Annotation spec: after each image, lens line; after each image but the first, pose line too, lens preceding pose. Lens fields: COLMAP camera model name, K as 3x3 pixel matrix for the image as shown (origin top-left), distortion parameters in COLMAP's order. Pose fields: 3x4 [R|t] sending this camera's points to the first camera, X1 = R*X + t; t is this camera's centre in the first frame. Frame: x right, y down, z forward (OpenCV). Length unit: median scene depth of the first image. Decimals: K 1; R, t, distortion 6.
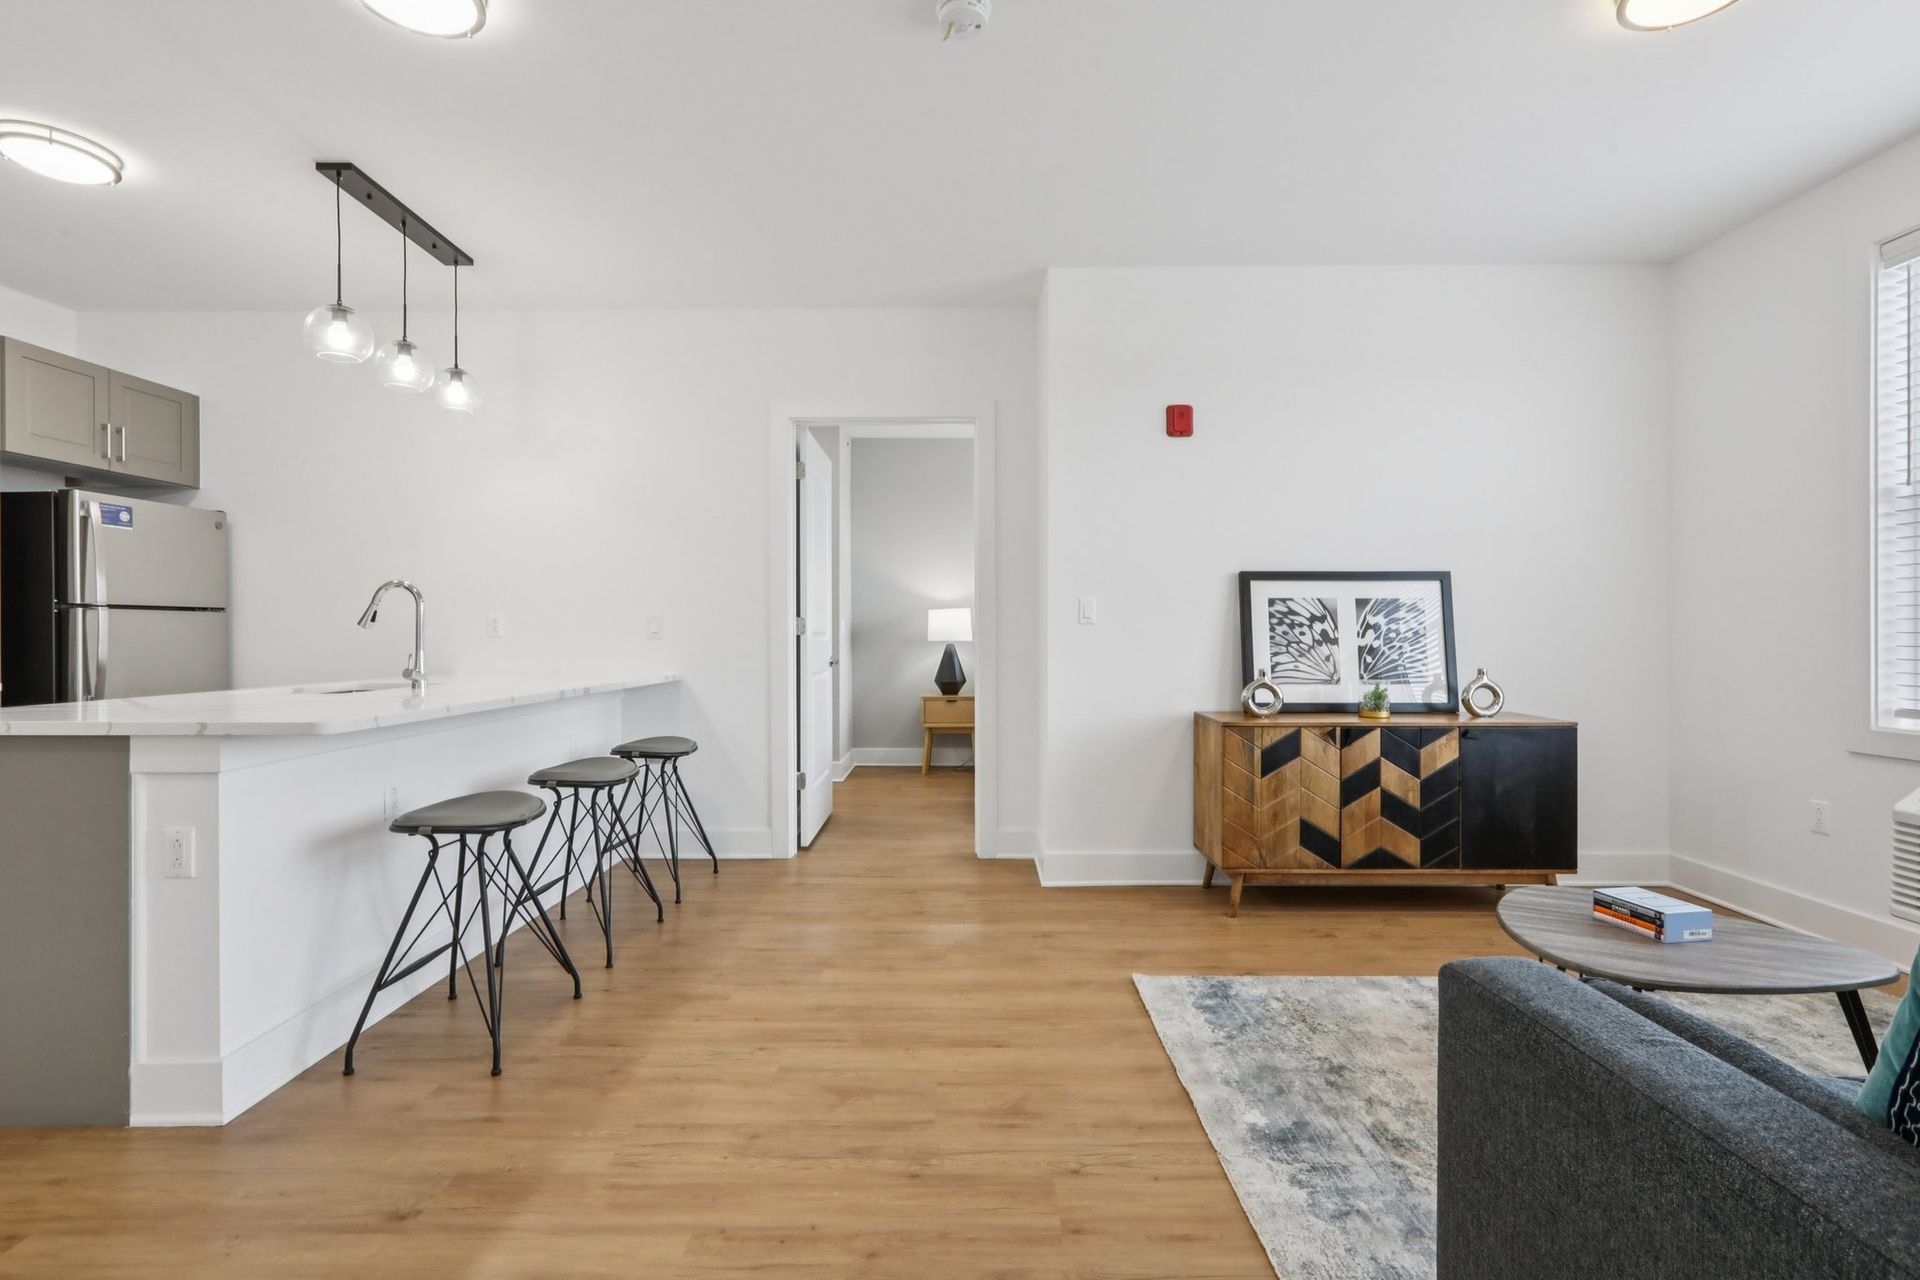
lens RADIAL K [[868.9, 0, 955.5], [0, 868.9, 637.5], [0, 0, 1]] dist [-0.003207, 0.002716]
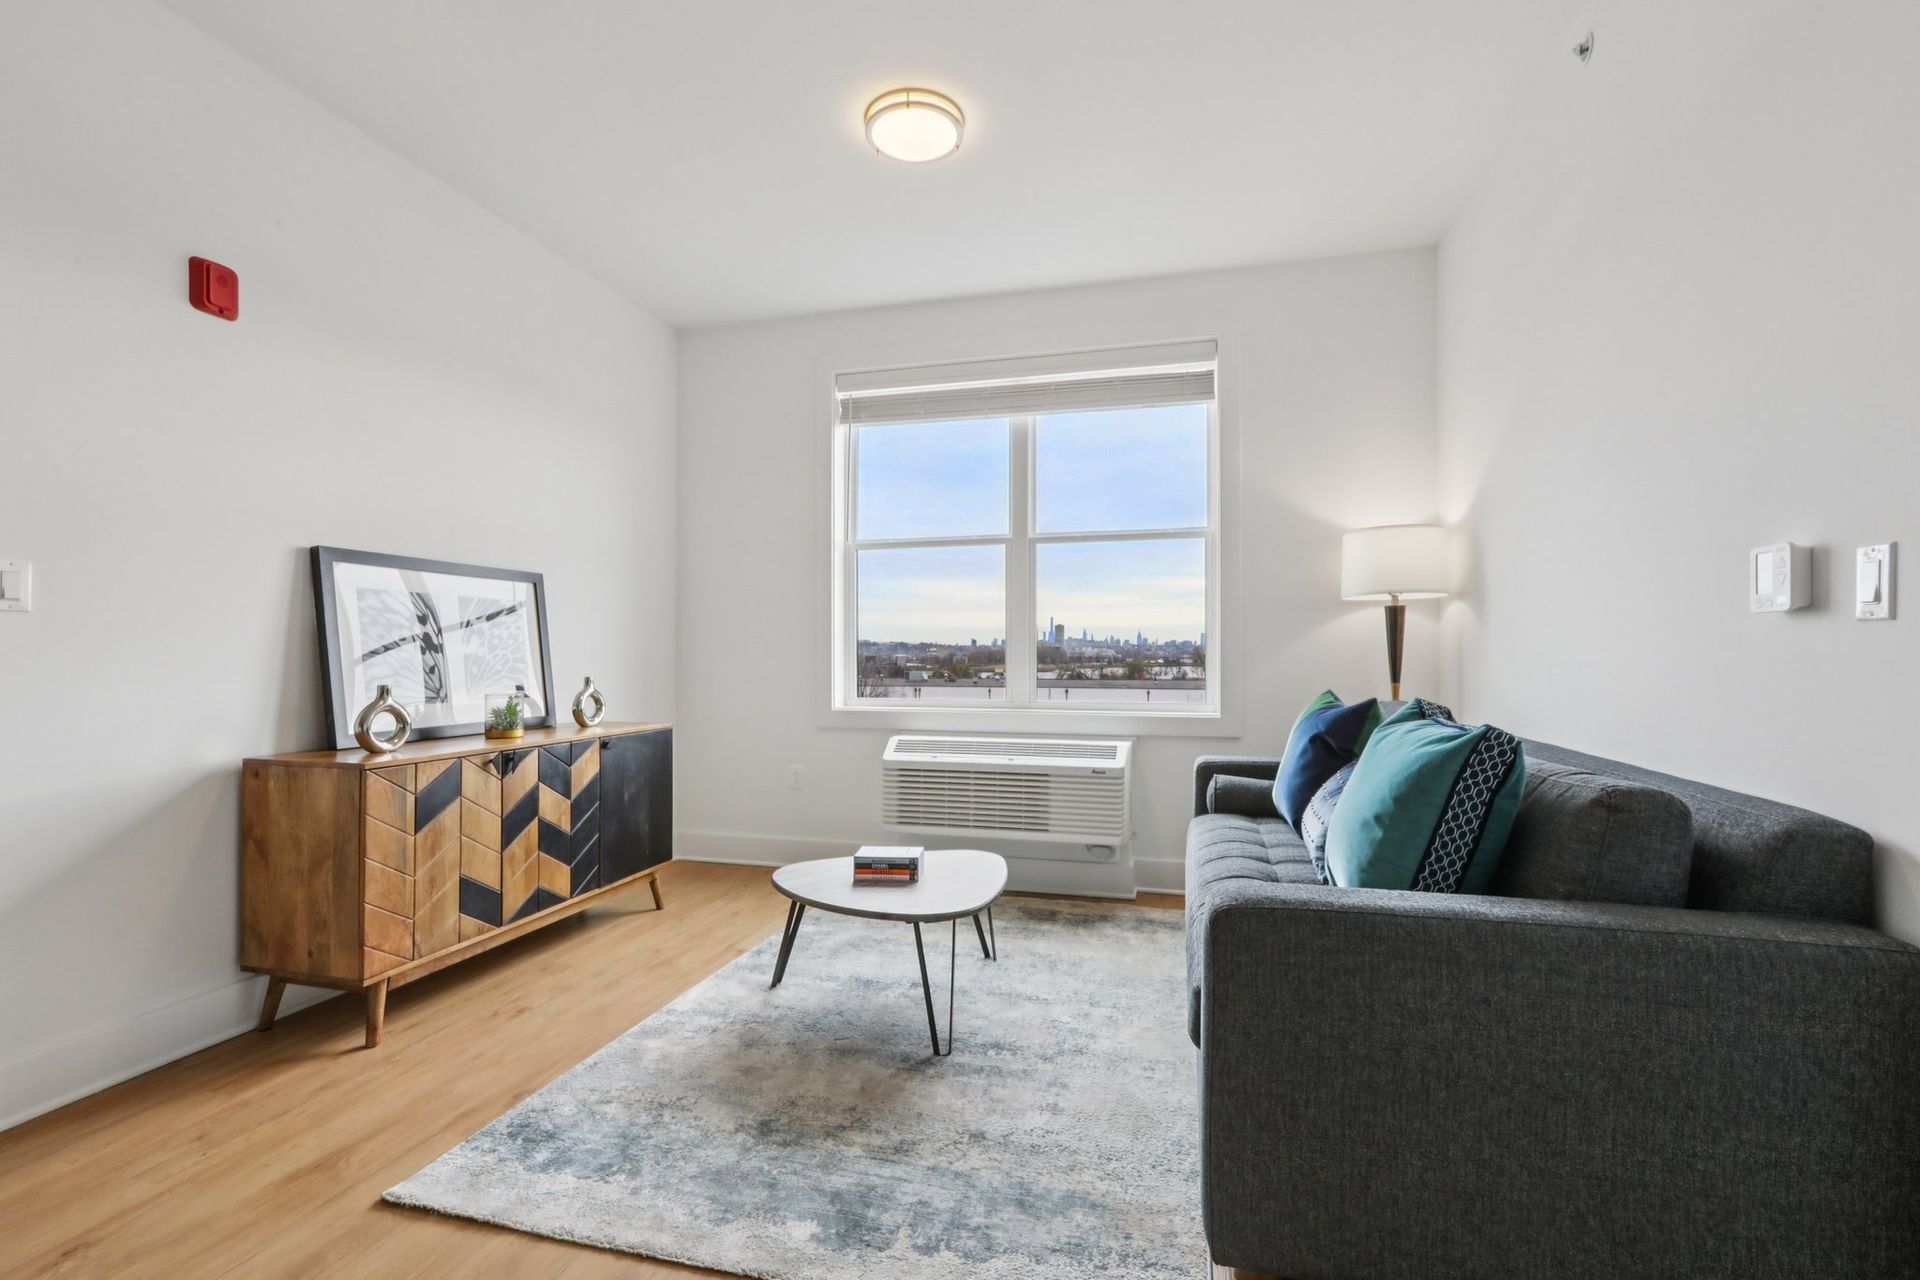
lens RADIAL K [[853.2, 0, 961.5], [0, 853.2, 652.8], [0, 0, 1]] dist [-0.003540, 0.002138]
pose [[0.249970, 0.002250, 0.968251, -0.220485], [0.005336, 0.999979, -0.003702, 0.015803], [-0.968239, 0.006092, 0.249952, 0.383675]]
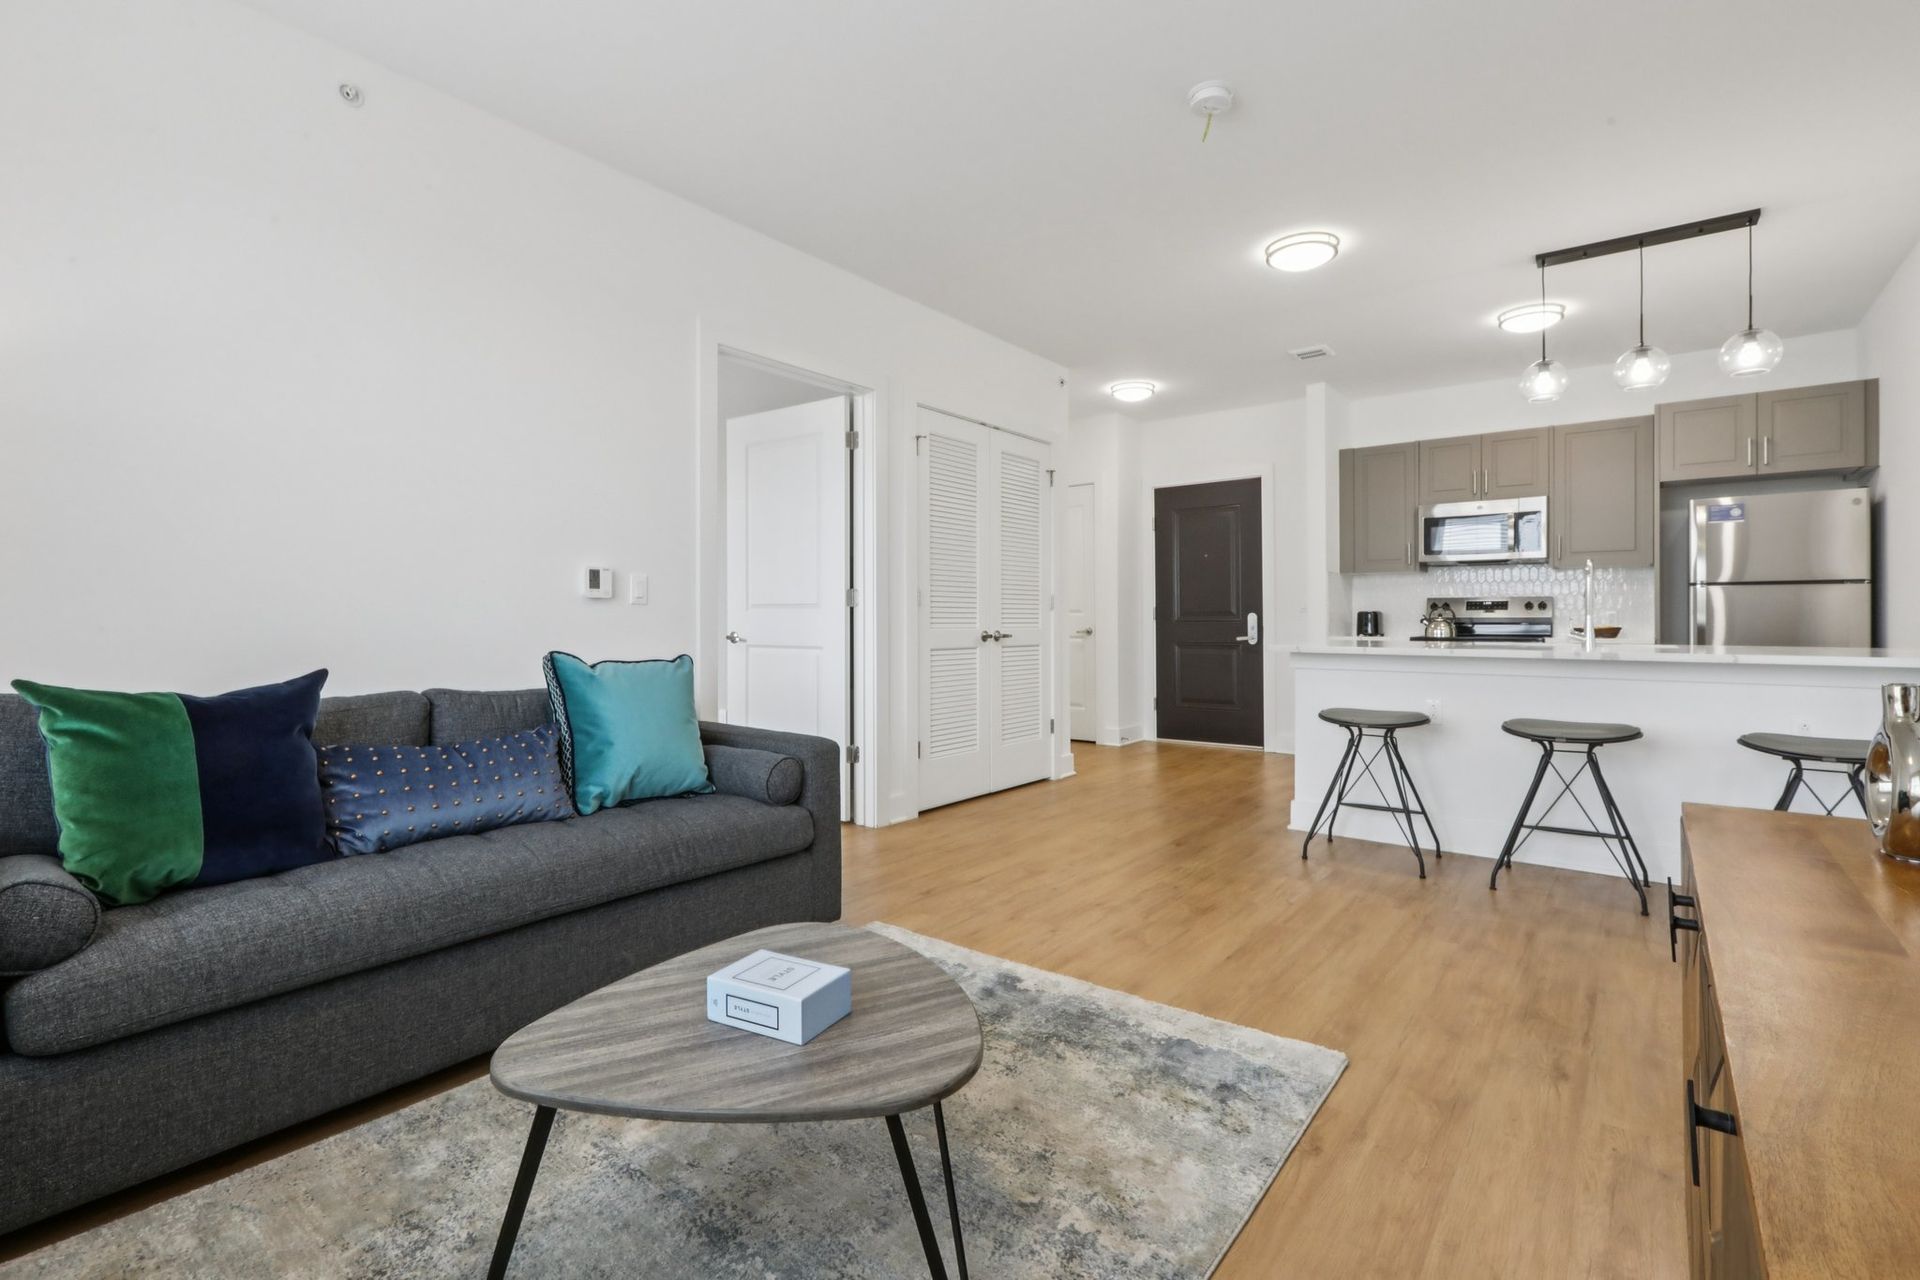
lens RADIAL K [[868.9, 0, 968.2], [0, 868.9, 618.0], [0, 0, 1]] dist [-0.003207, 0.002716]
pose [[-0.604319, 0.001347, -0.796741, 0.808805], [-0.000881, 0.999997, 0.002359, 0.013778], [0.796742, 0.002127, -0.604316, 0.982316]]
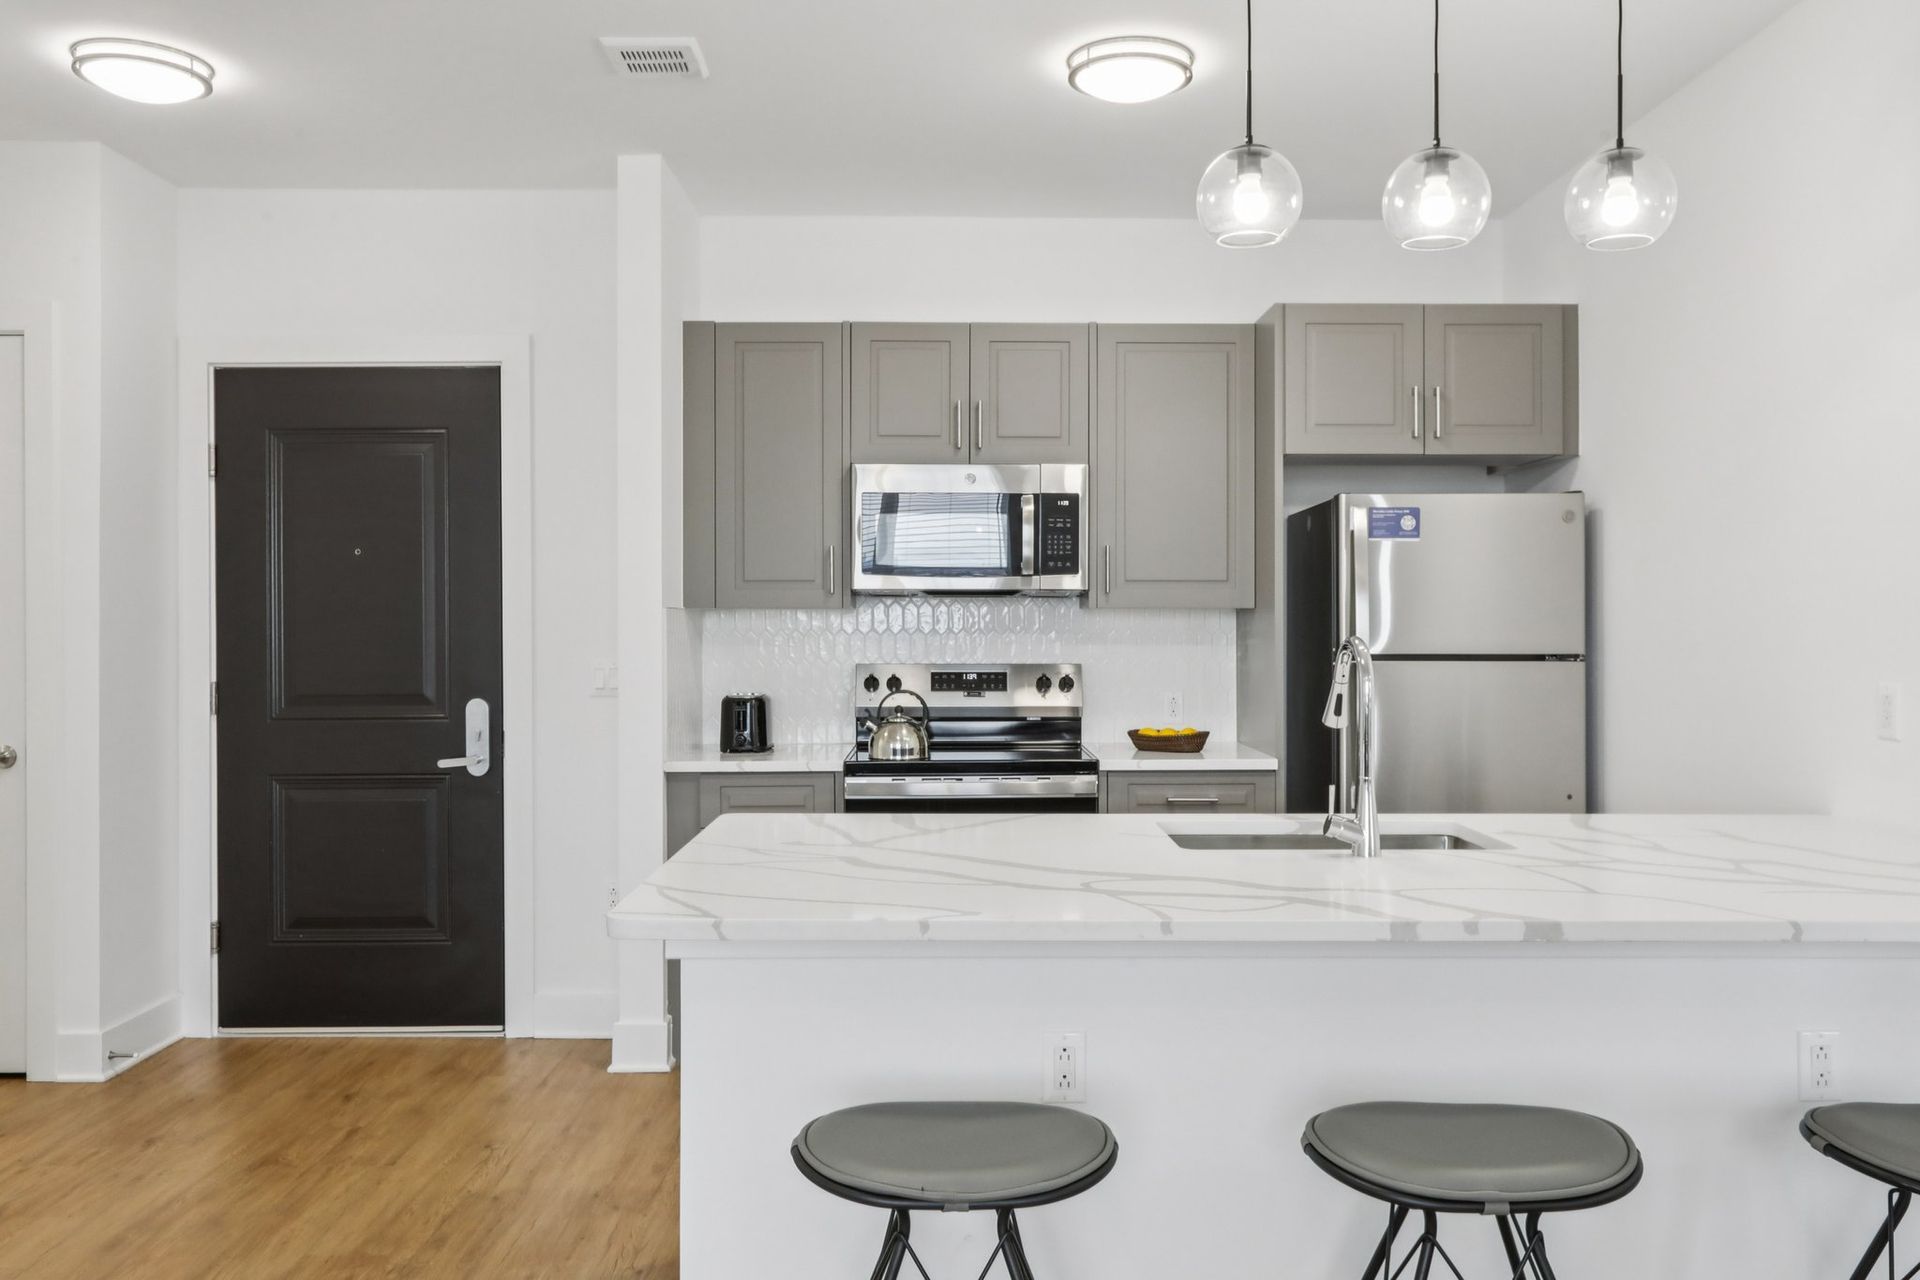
lens RADIAL K [[1520.2, 0, 968.1], [0, 1520.2, 622.4], [0, 0, 1]] dist [-0.001852, 0.015004]
pose [[0.020957, 0.002089, -0.999778, 0.231320], [-0.004972, 0.999986, 0.001985, -0.071426], [0.999768, 0.004929, 0.020967, 0.715835]]
